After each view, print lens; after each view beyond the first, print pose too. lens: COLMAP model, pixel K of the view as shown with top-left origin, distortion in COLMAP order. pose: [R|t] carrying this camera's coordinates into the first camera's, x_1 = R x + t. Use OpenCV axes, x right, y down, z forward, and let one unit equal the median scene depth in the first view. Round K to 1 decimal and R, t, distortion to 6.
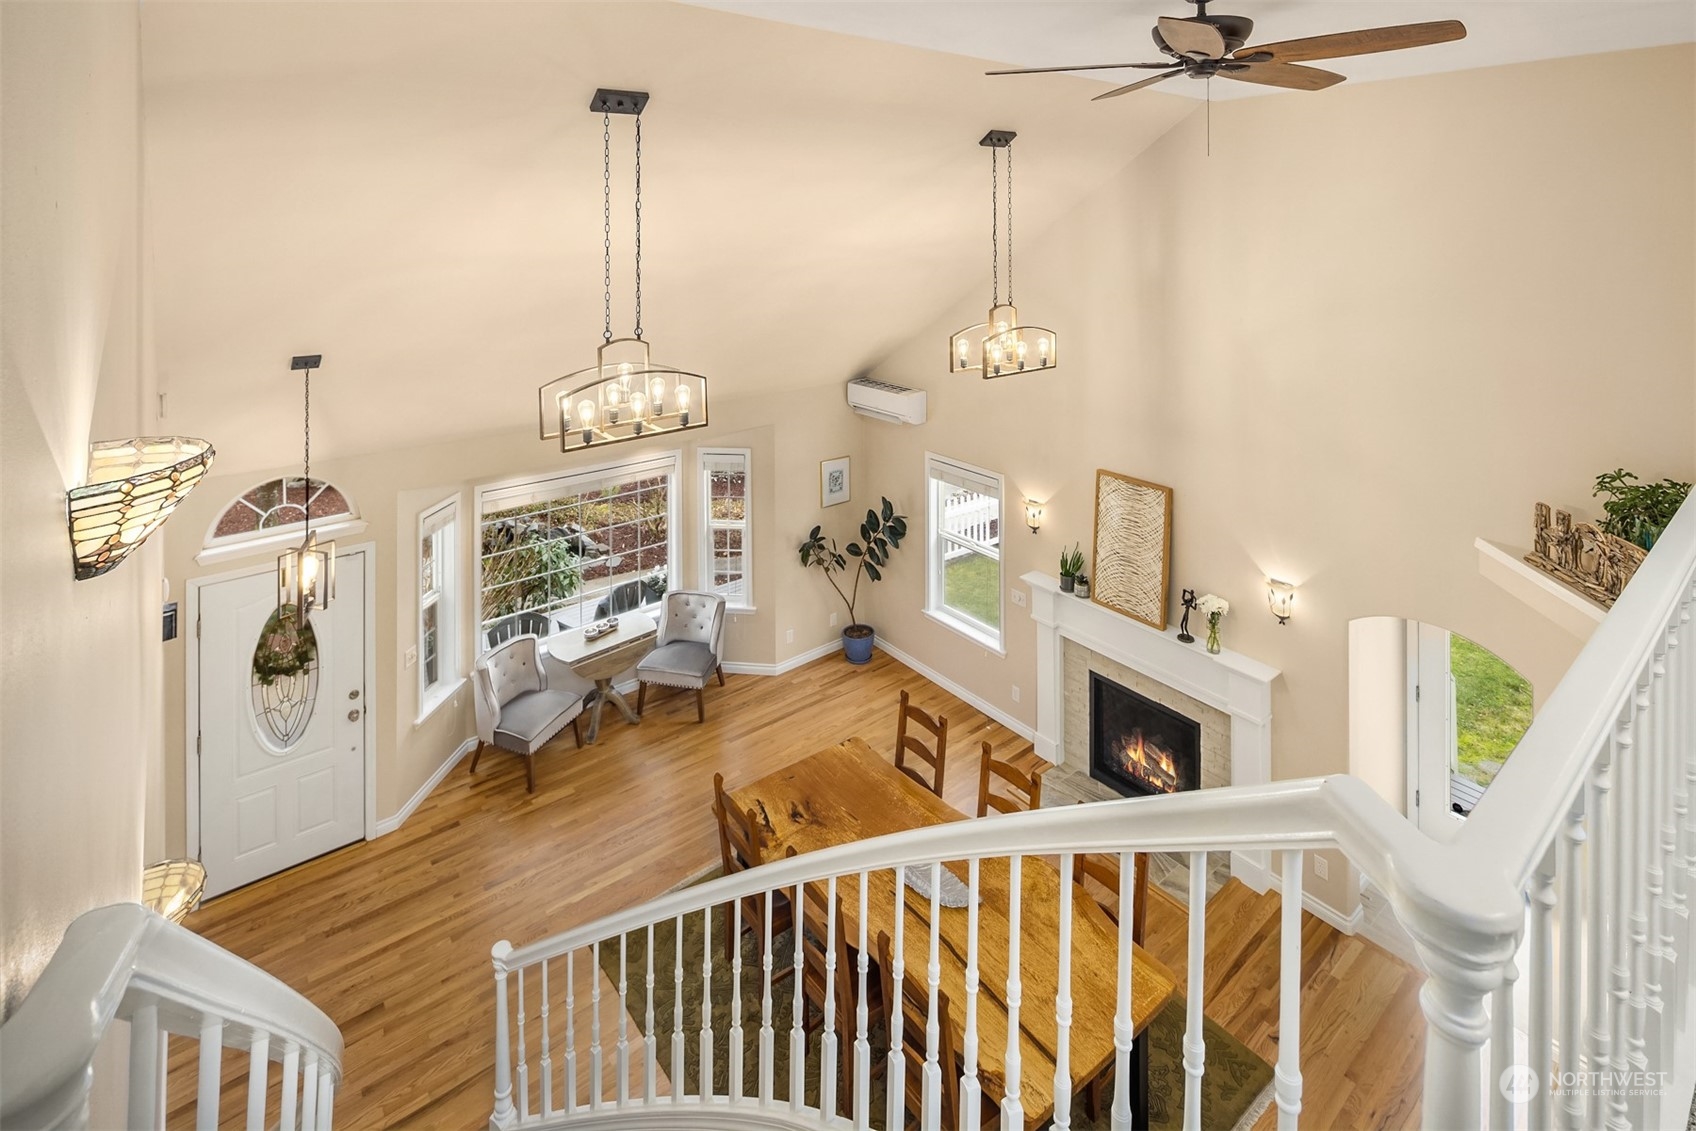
lens RADIAL K [[824.4, 0, 851.7], [0, 824.4, 230.5], [0, 0, 1]] dist [-0.000866, -0.000649]
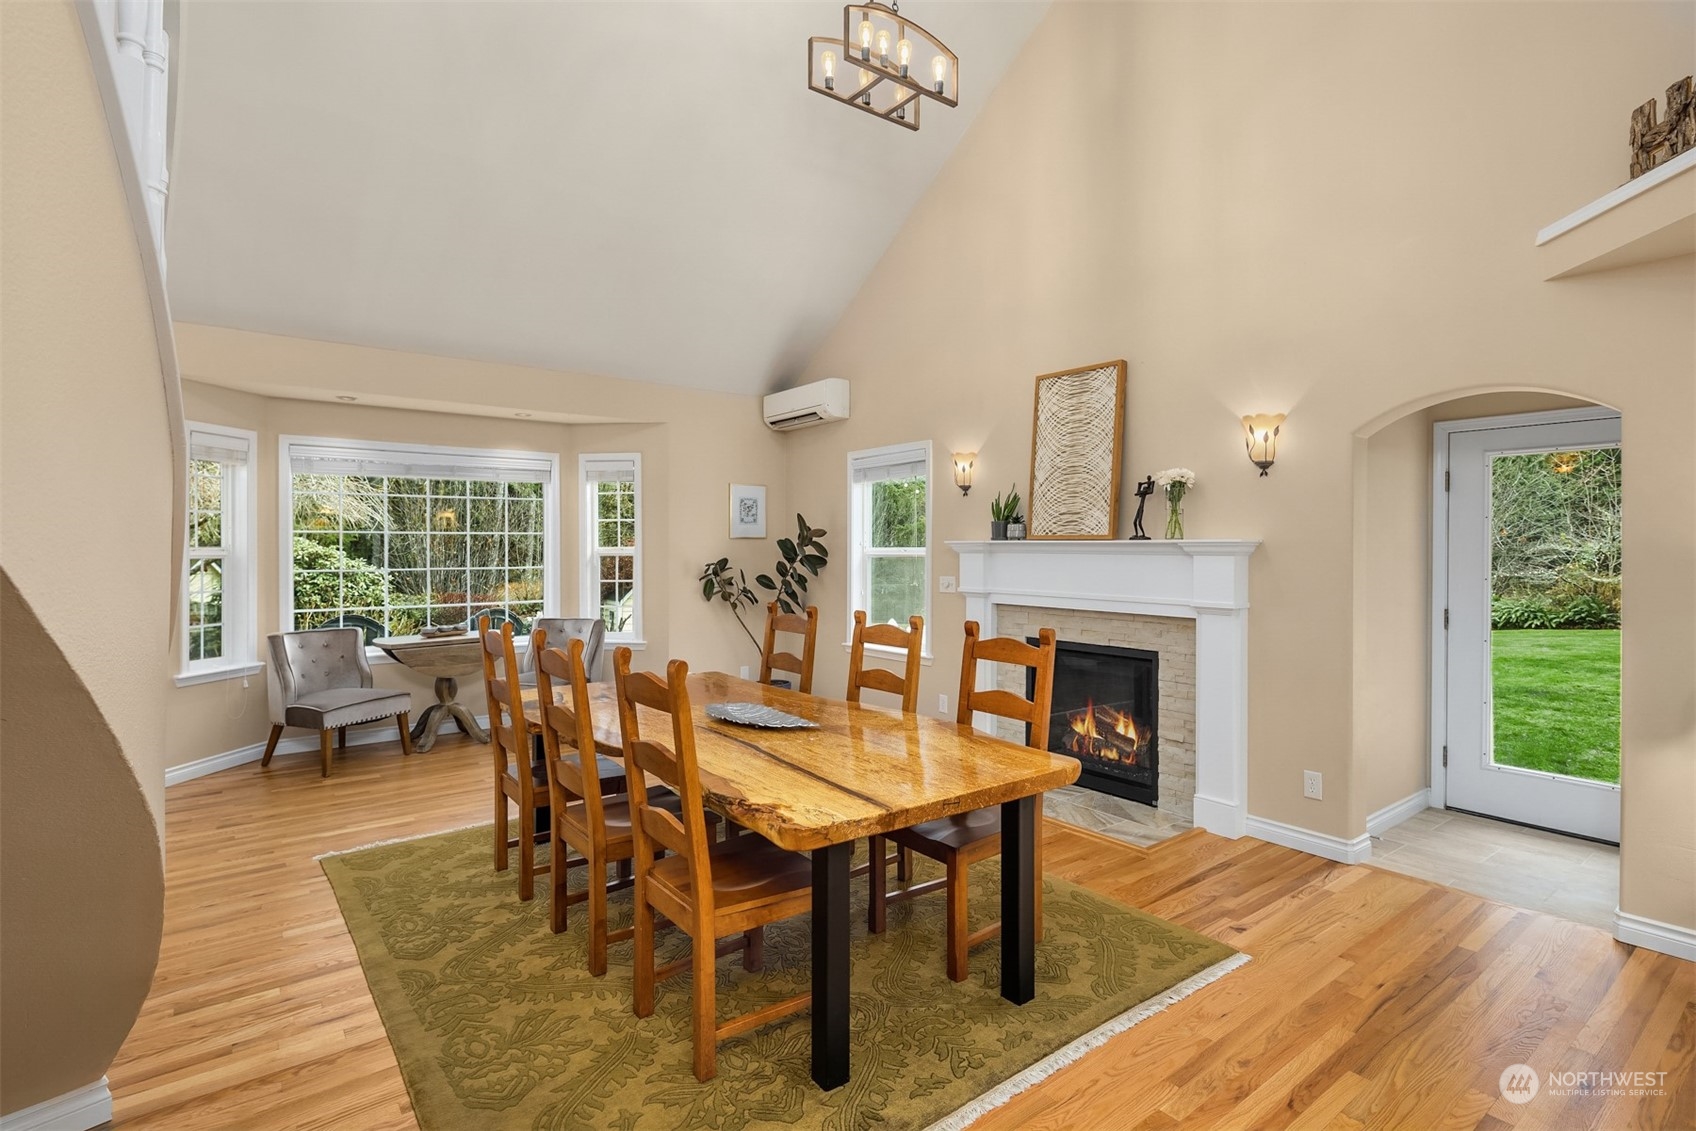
lens RADIAL K [[823.1, 0, 853.9], [0, 823.1, 552.0], [0, 0, 1]] dist [-0.000496, -0.000225]
pose [[0.999854, 0.006010, -0.015966, 0.132668], [-0.005955, 0.999976, 0.003538, 0.443184], [0.015987, -0.003443, 0.999866, 0.201987]]
